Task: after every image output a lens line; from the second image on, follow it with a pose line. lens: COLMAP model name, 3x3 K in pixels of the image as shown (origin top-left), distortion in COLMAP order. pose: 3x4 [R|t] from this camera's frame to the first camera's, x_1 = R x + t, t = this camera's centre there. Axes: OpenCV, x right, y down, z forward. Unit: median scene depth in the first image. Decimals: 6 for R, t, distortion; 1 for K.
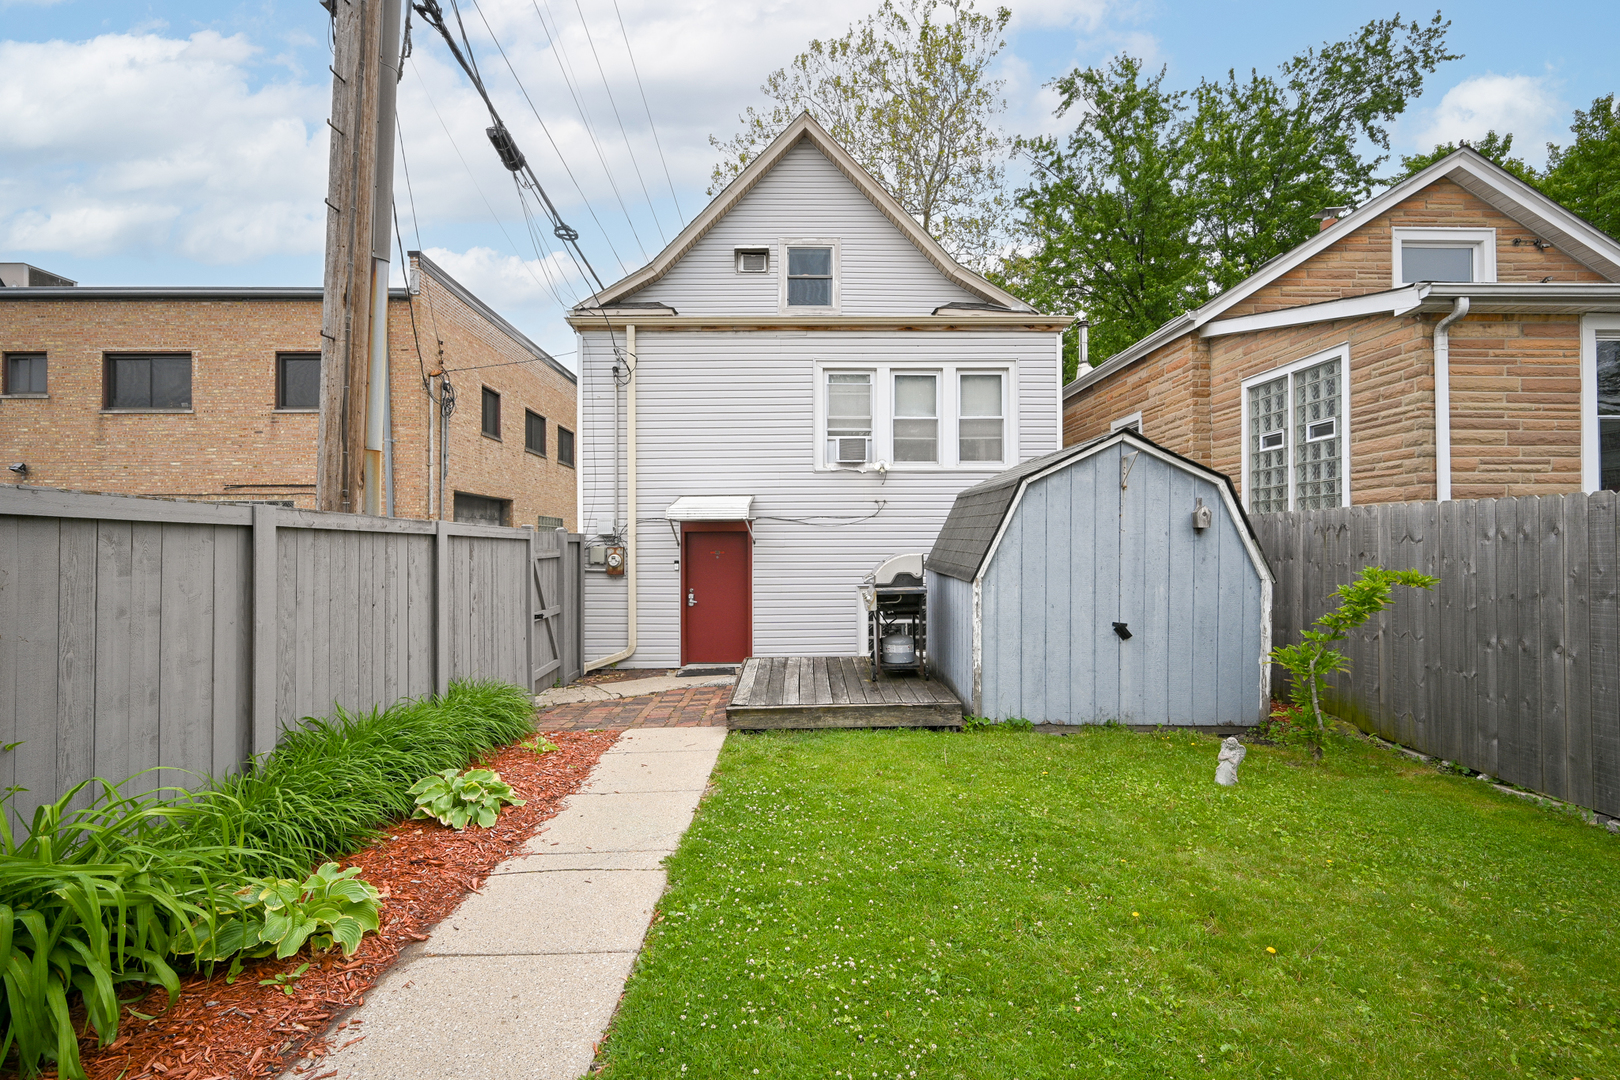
lens RADIAL K [[743.9, 0, 806.8], [0, 743.9, 542.3], [0, 0, 1]] dist [0.000237, -0.001093]
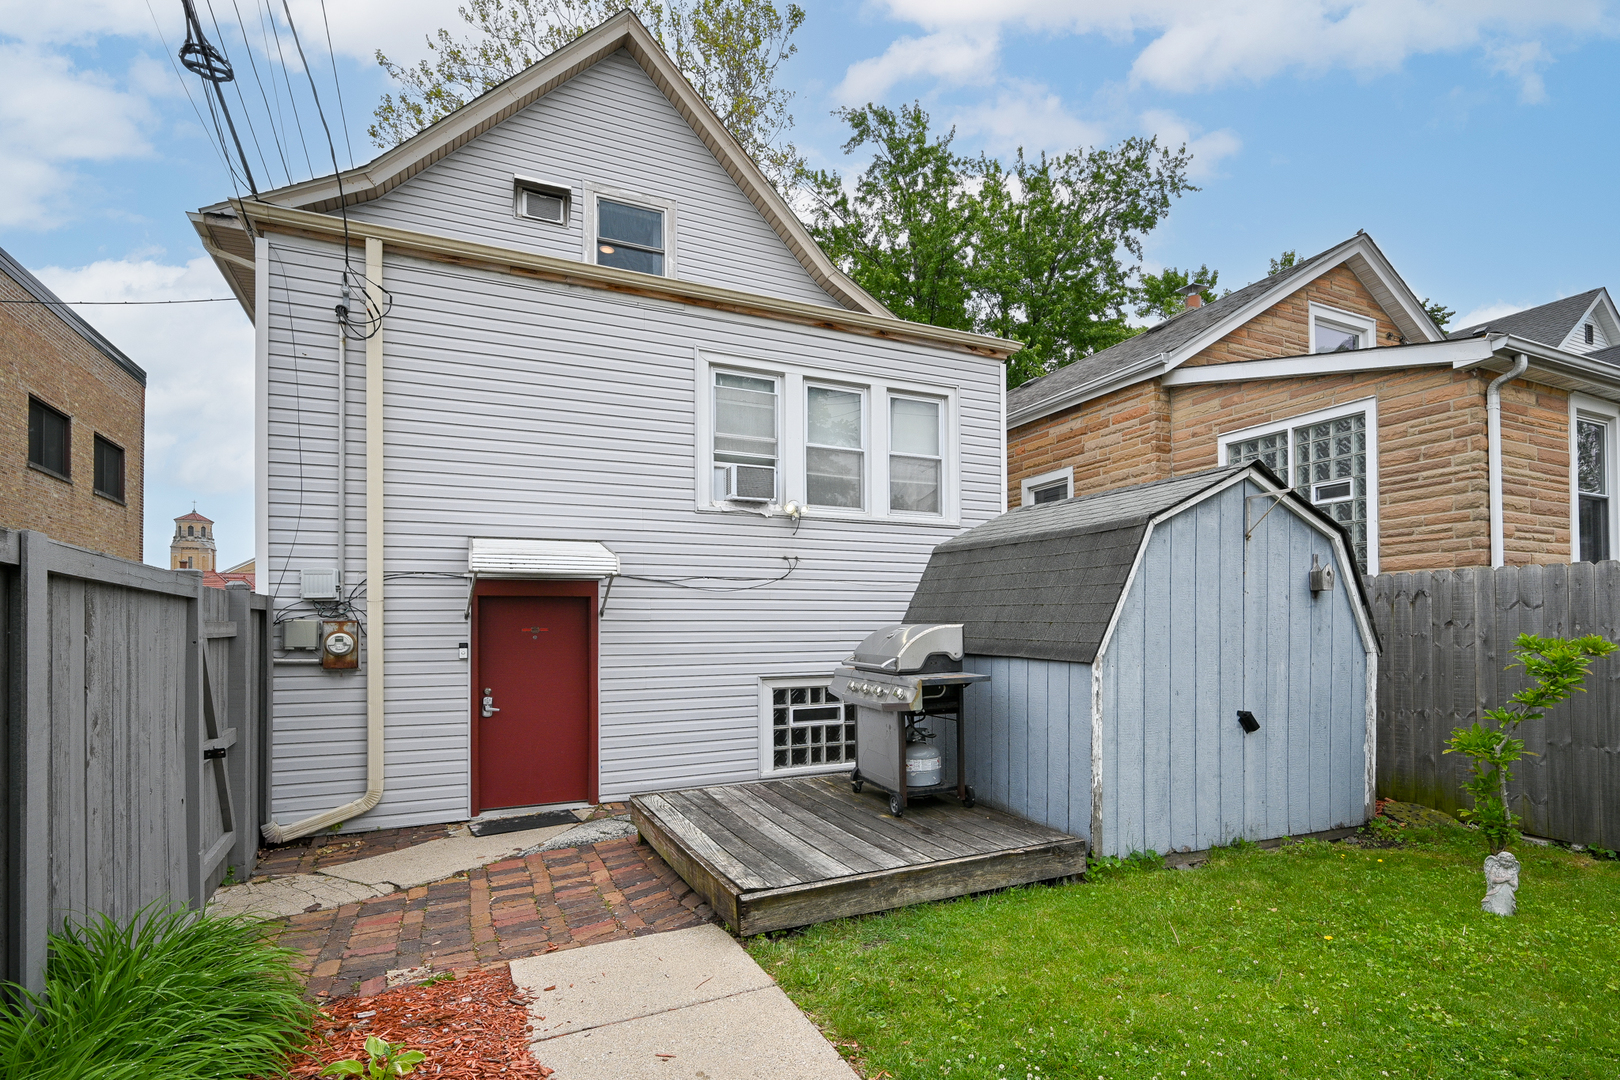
lens RADIAL K [[759.5, 0, 776.6], [0, 759.5, 630.9], [0, 0, 1]] dist [-0.001172, 0.000328]
pose [[0.882089, 0.002958, 0.471073, -0.284167], [-0.000122, 0.999982, -0.006050, 0.021651], [-0.471082, 0.005279, 0.882074, 0.393298]]
